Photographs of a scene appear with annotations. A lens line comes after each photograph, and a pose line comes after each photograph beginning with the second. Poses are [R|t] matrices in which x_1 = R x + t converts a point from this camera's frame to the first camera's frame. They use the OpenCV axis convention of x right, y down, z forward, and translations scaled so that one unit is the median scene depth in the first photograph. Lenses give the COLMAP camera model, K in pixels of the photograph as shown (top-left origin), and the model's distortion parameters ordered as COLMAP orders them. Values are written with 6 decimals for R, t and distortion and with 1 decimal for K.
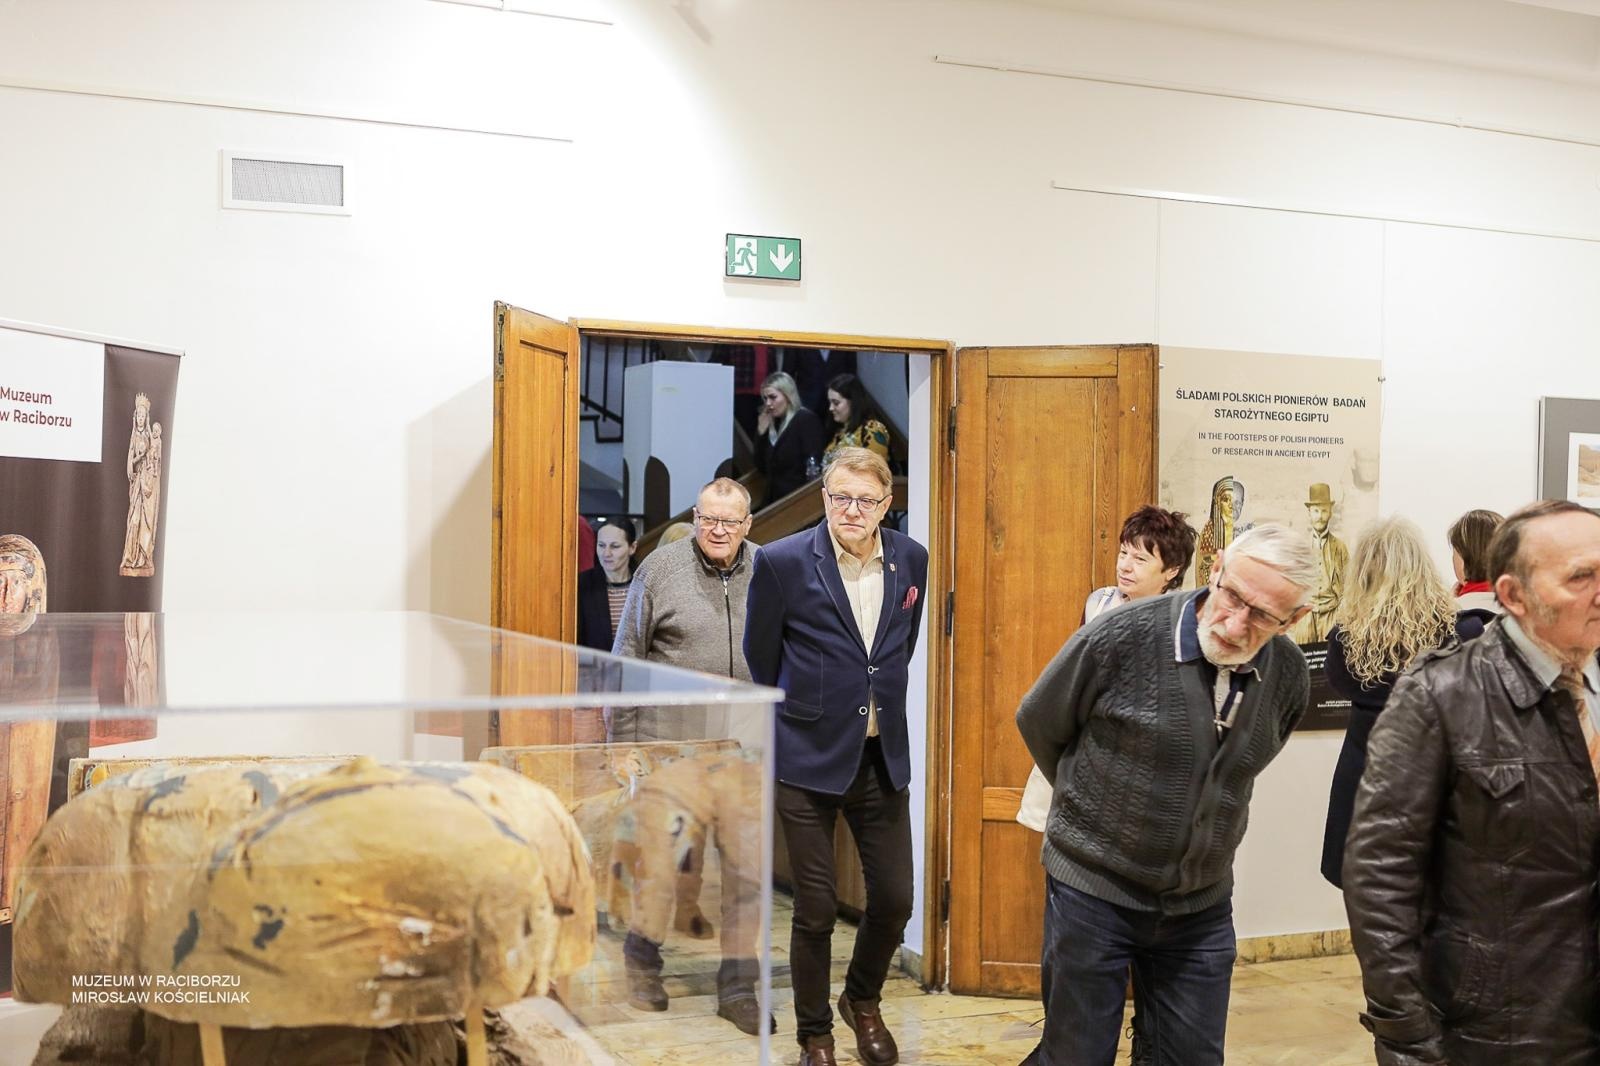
lens RADIAL K [[1949.4, 0, 800.0], [0, 1949.4, 533.0], [0, 0, 1]] dist [-0.000969, 0.010508]
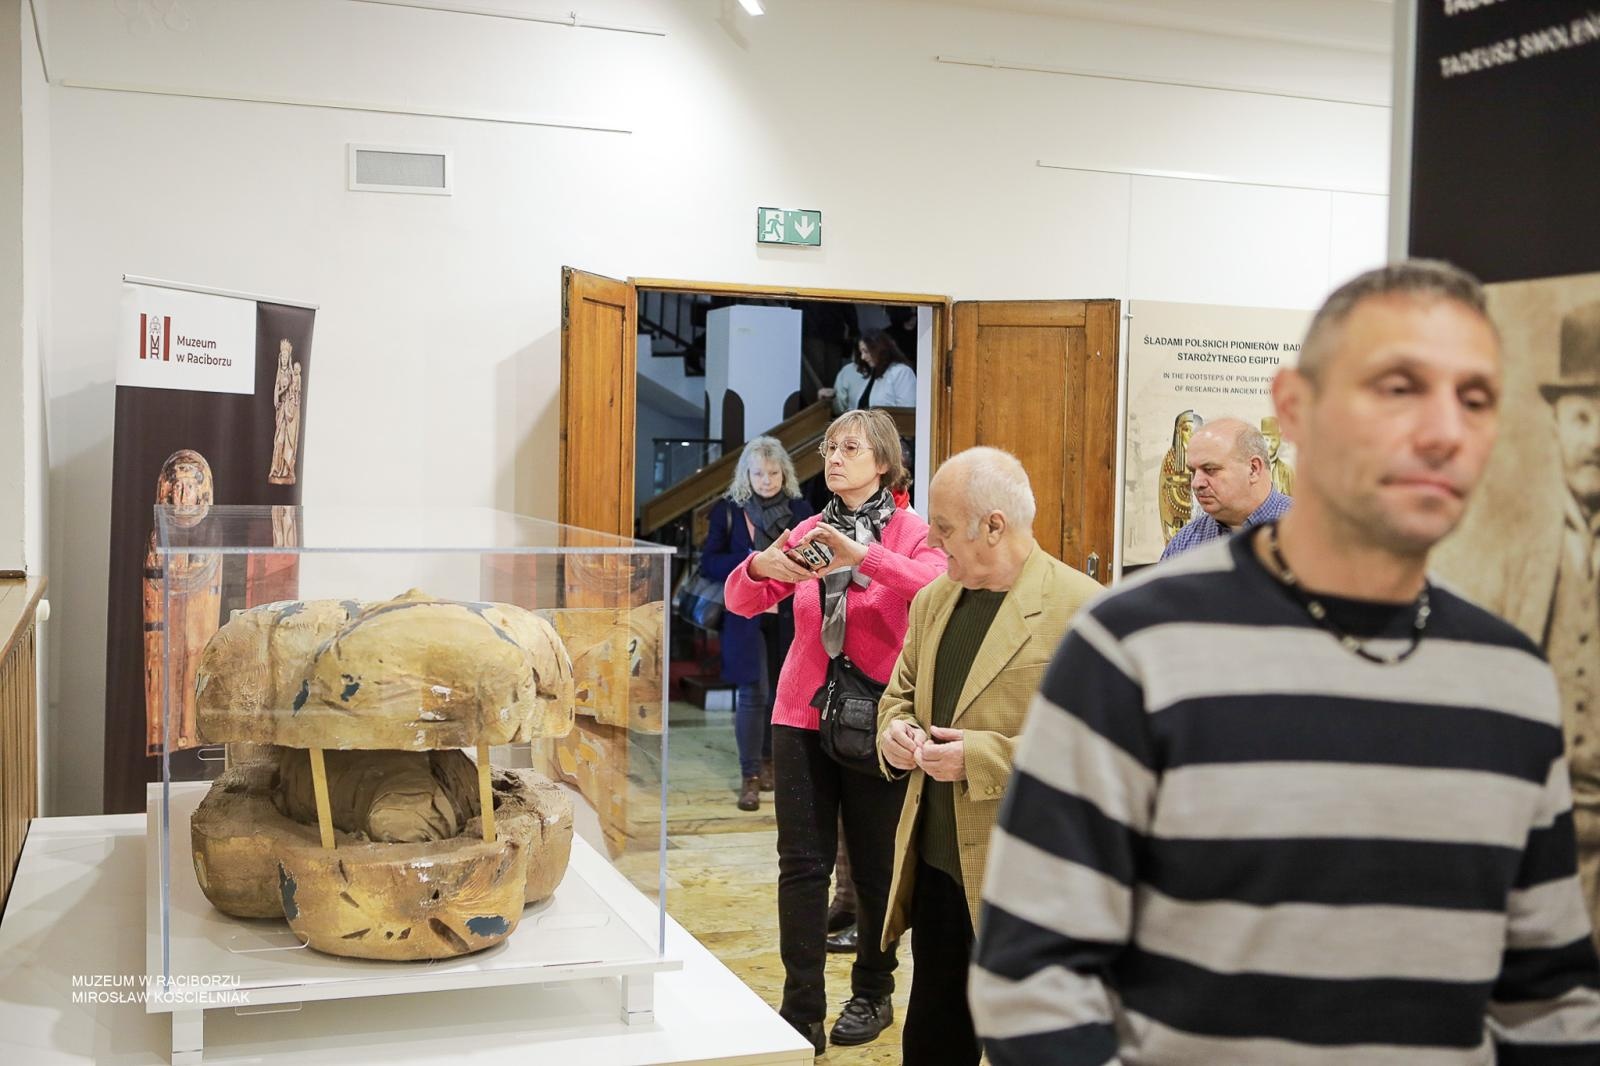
lens RADIAL K [[1847.3, 0, 800.0], [0, 1847.3, 533.0], [0, 0, 1]] dist [-0.017738, -0.005521]
pose [[0.998200, 0.010067, -0.059122, 0.068411], [-0.007721, 0.999179, 0.039782, 0.003730], [0.059474, -0.039254, 0.997458, -0.180862]]
